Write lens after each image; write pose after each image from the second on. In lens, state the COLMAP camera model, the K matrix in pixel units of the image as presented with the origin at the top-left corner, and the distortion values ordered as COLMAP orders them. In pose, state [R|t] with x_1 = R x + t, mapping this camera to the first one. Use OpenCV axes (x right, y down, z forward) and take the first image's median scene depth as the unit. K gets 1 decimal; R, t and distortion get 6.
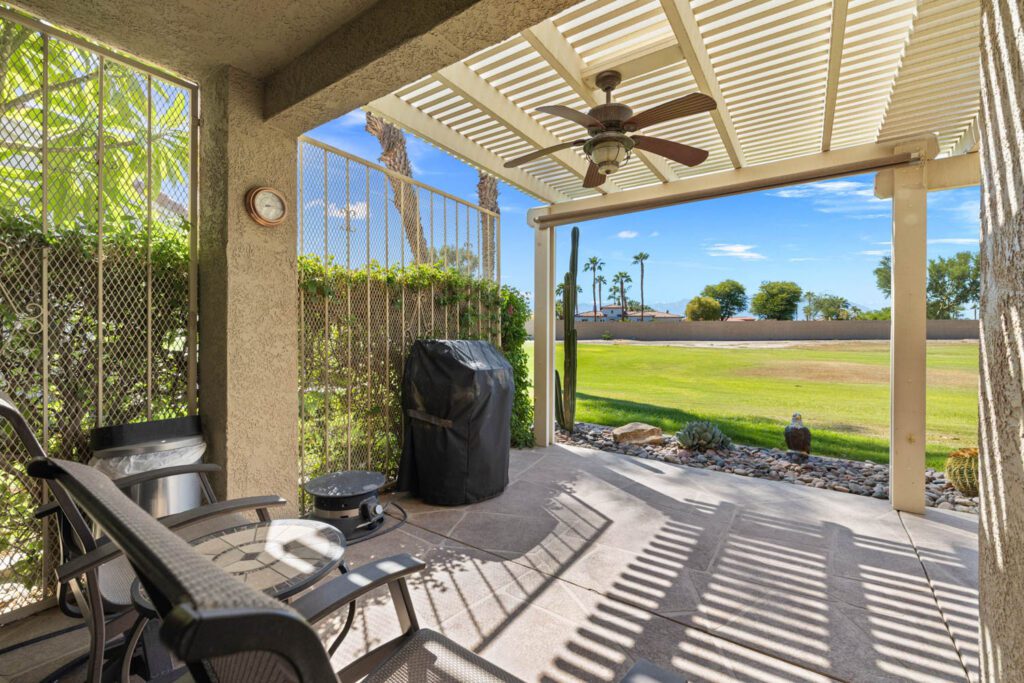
lens RADIAL K [[432.8, 0, 515.2], [0, 432.8, 332.2], [0, 0, 1]] dist [0.013882, 0.001420]
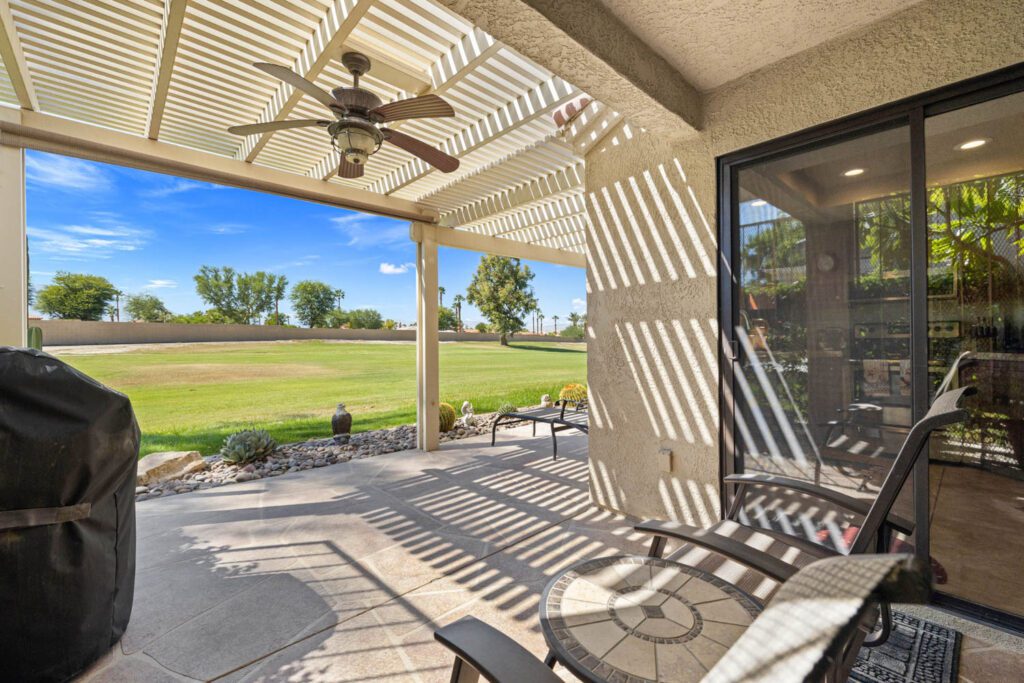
lens RADIAL K [[432.8, 0, 510.2], [0, 432.8, 334.4], [0, 0, 1]] dist [0.013882, 0.001420]
pose [[0.230302, 0.003098, 0.973114, -0.498396], [-0.000965, 0.999995, -0.002956, 0.007669], [-0.973119, -0.000258, 0.230304, 0.371590]]
